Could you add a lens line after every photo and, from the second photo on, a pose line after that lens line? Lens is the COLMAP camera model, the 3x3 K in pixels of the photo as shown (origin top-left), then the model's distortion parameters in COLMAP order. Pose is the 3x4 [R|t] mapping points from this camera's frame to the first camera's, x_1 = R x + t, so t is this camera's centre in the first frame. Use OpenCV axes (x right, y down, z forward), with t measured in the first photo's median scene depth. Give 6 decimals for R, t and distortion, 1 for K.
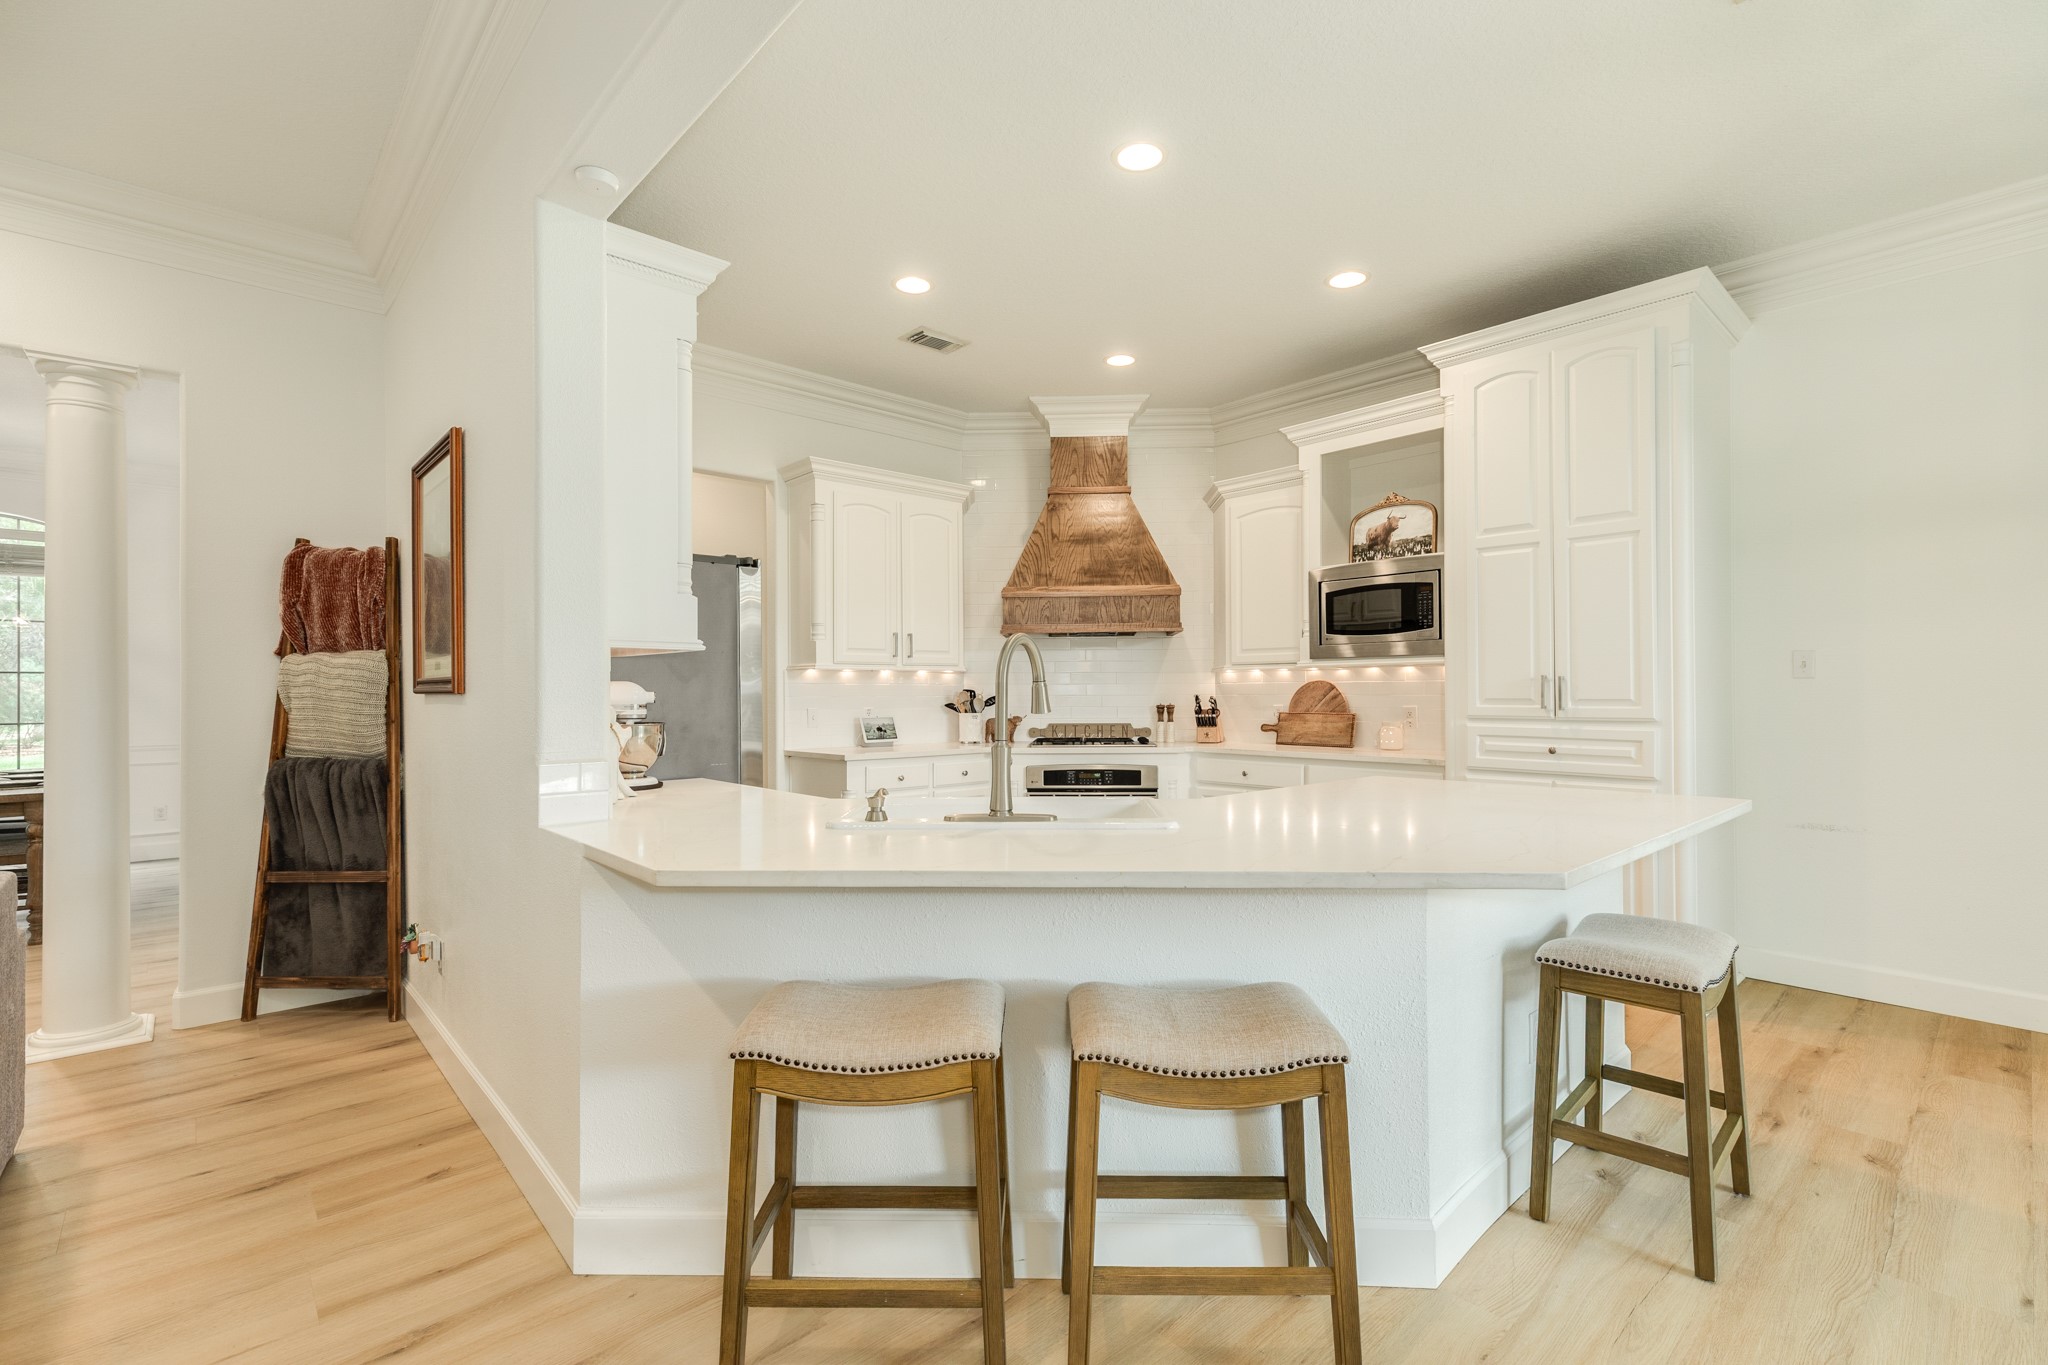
lens RADIAL K [[916.4, 0, 1031.6], [0, 916.4, 687.9], [0, 0, 1]] dist [0.005142, 0.000337]
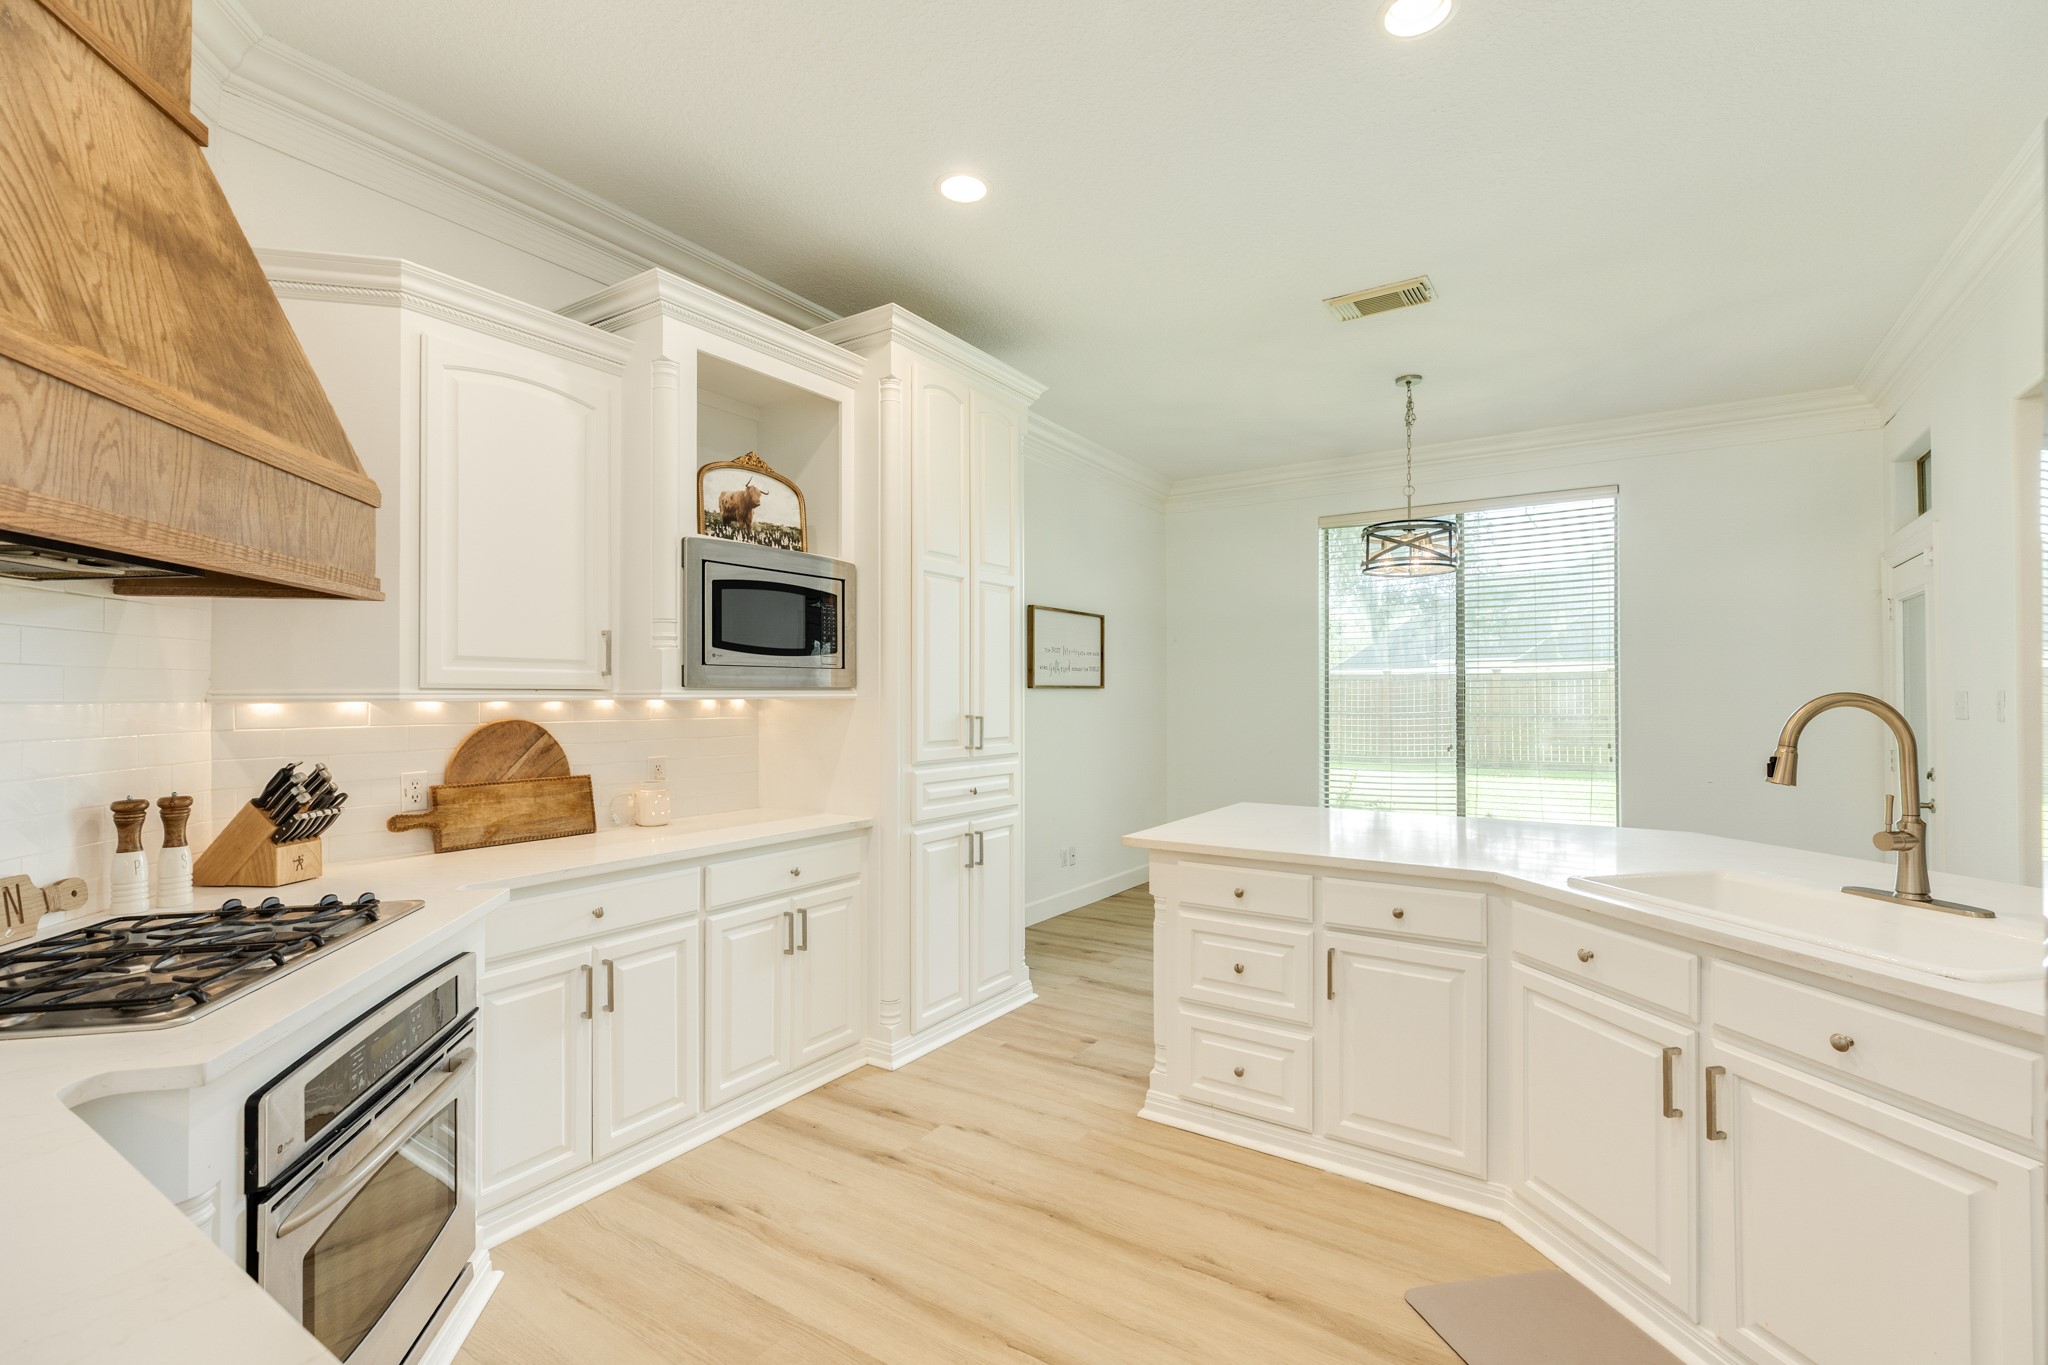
lens RADIAL K [[916.4, 0, 1029.0], [0, 916.4, 687.1], [0, 0, 1]] dist [0.005142, 0.000337]
pose [[-0.244142, 0.015192, 0.969620, -0.327423], [-0.002330, 0.999865, -0.016253, -0.022411], [-0.969737, -0.006227, -0.244074, 0.948659]]
